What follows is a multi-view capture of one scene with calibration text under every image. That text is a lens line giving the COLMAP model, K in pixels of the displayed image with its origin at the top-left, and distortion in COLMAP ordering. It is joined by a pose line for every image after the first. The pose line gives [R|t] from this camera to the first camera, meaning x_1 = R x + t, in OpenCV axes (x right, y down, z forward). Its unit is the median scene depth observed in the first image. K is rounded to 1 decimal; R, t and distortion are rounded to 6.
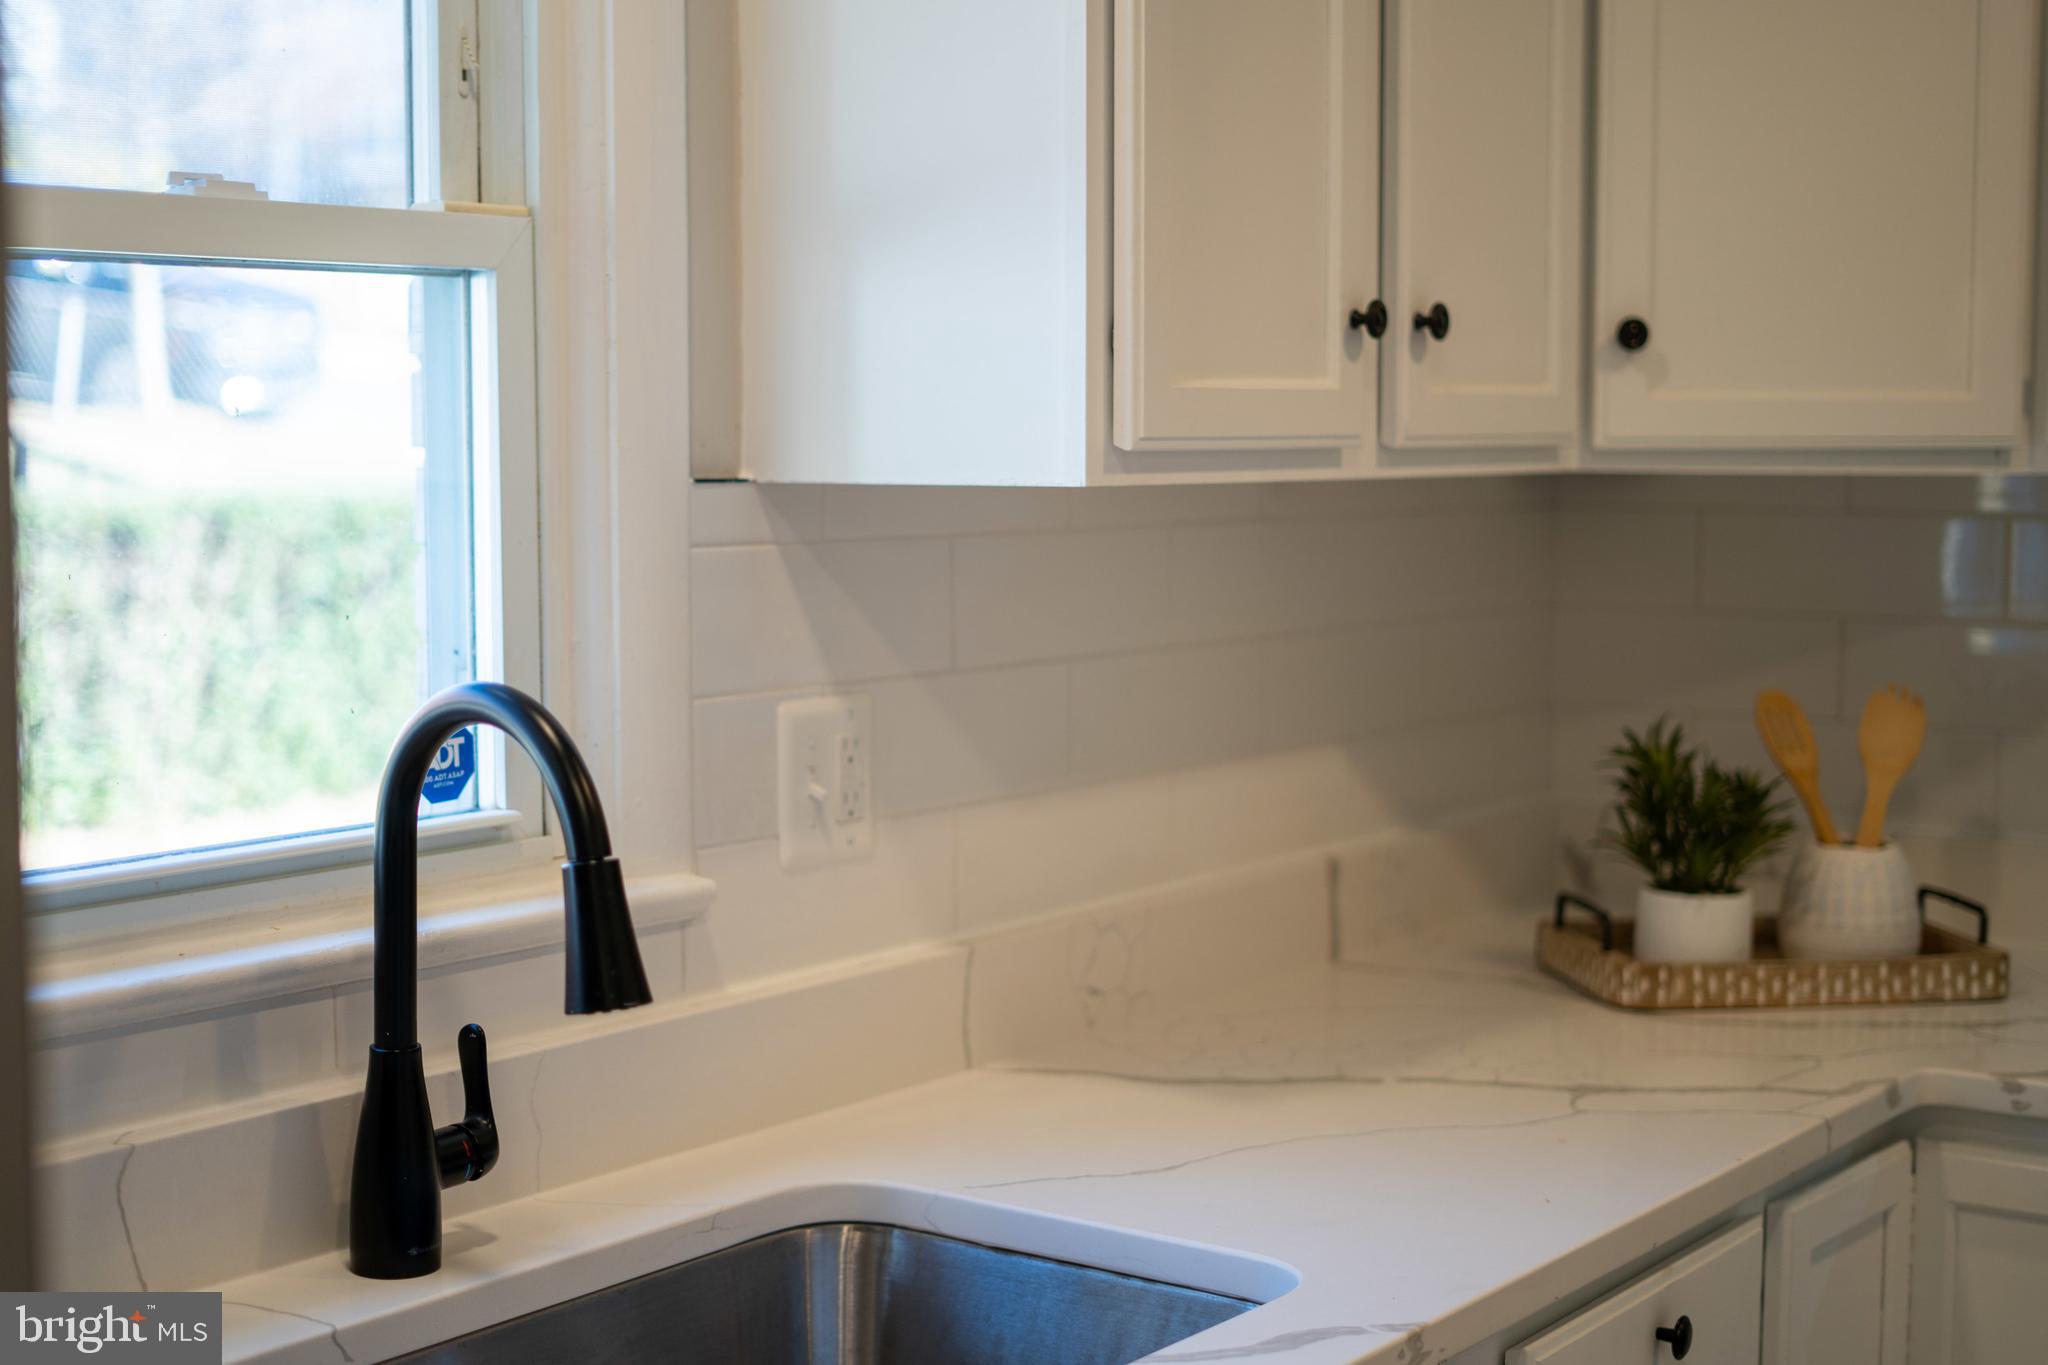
lens RADIAL K [[3059.1, 0, 1019.0], [0, 3059.1, 680.8], [0, 0, 1]] dist [0.023026, 0.000000]
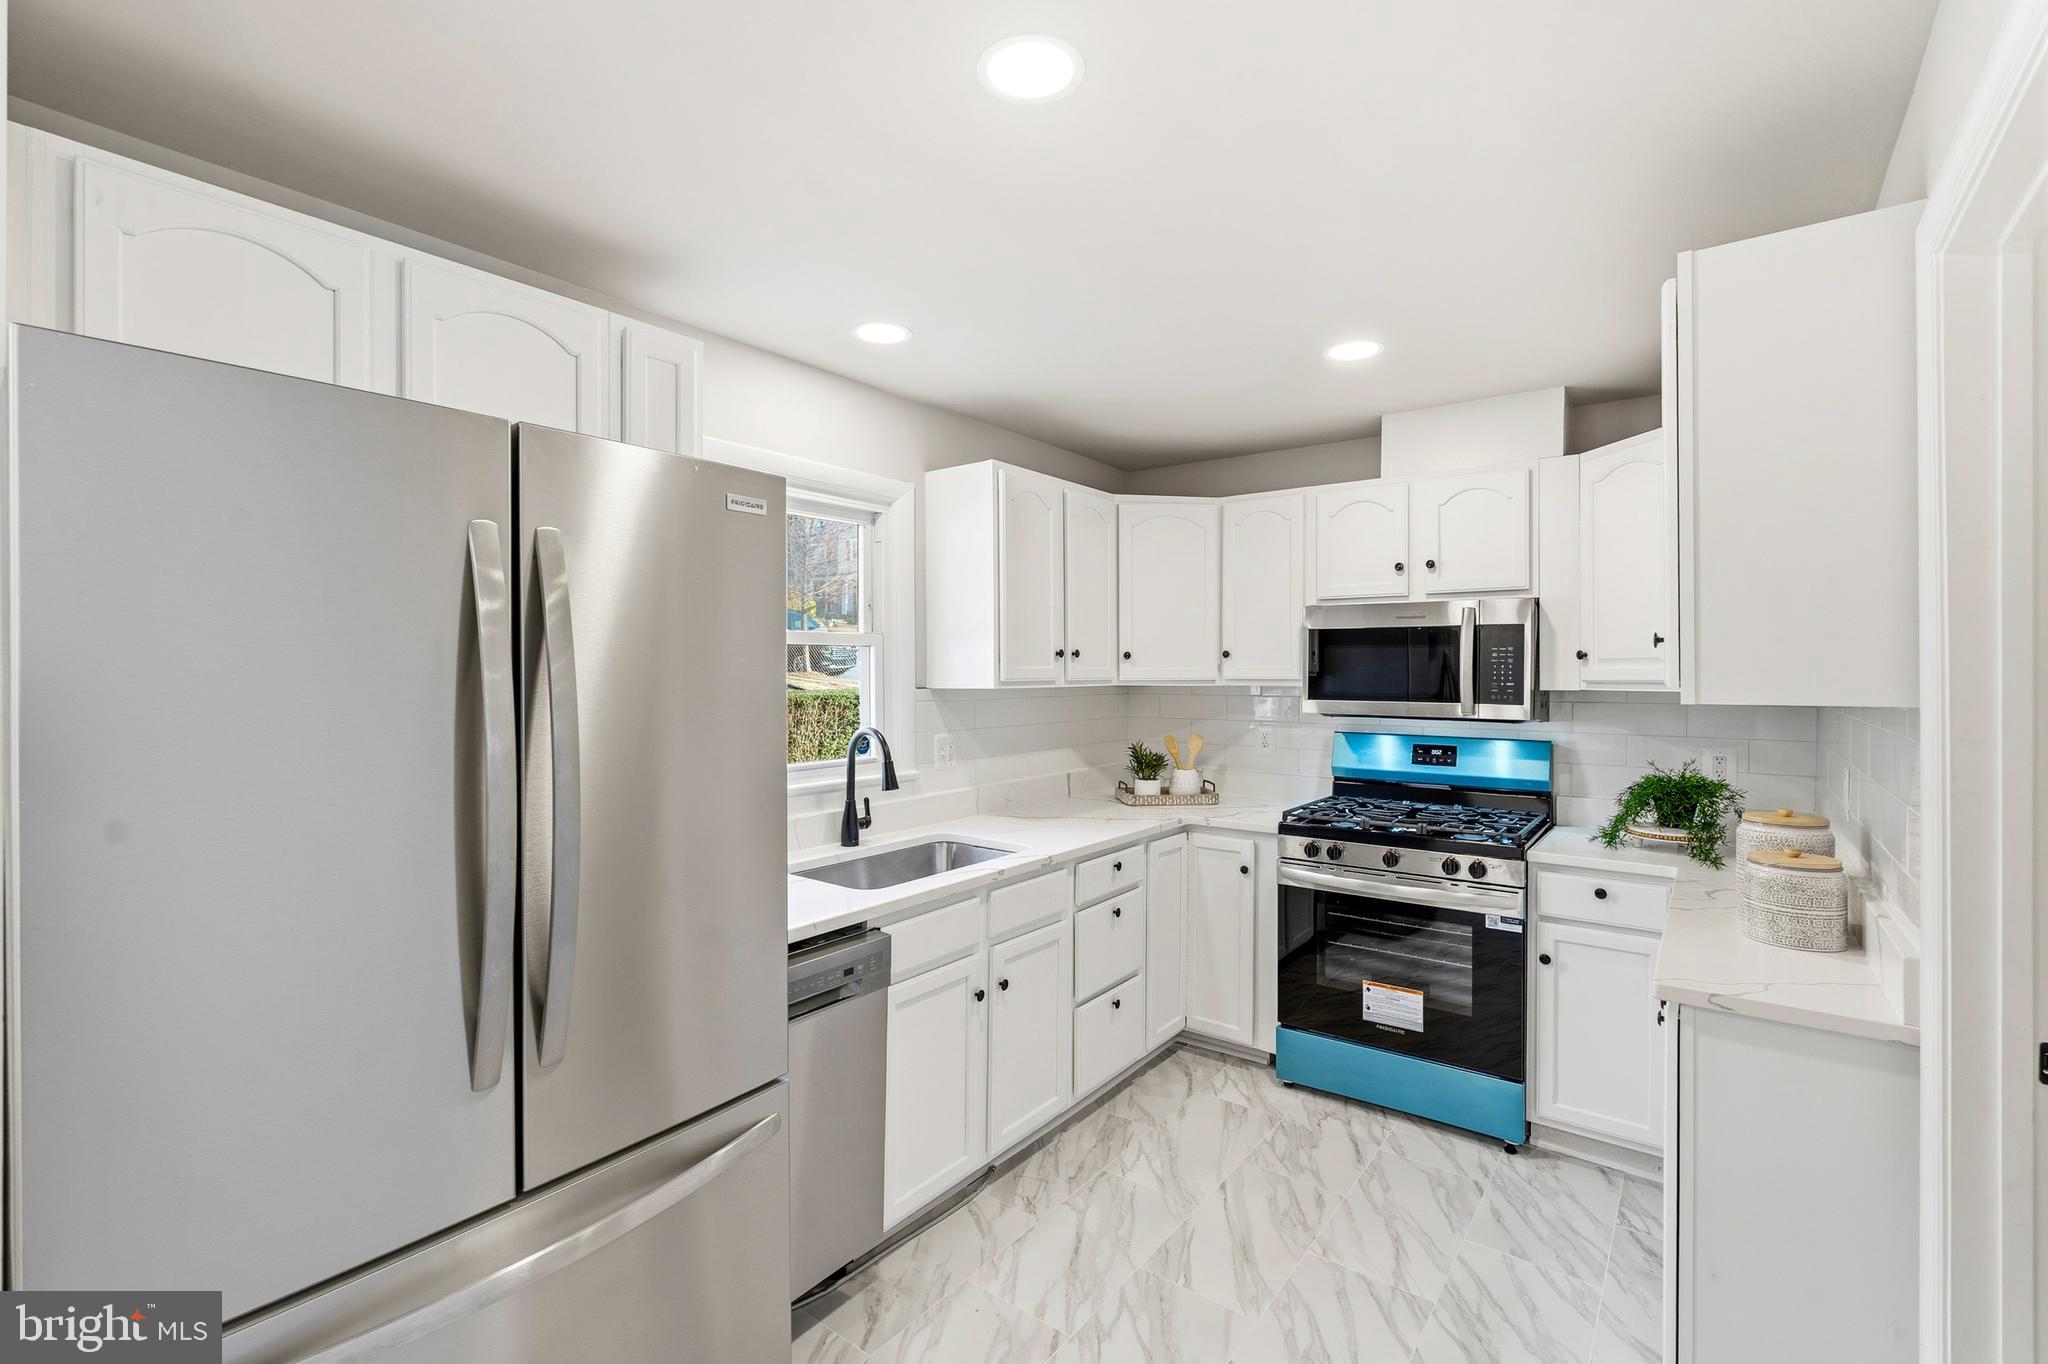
lens RADIAL K [[920.0, 0, 1030.4], [0, 920.0, 673.2], [0, 0, 1]] dist [-0.004735, 0.002377]
pose [[0.999290, -0.004578, -0.037394, 0.117730], [0.001441, 0.996508, -0.083488, 0.029930], [0.037646, 0.083375, 0.995807, -0.401877]]
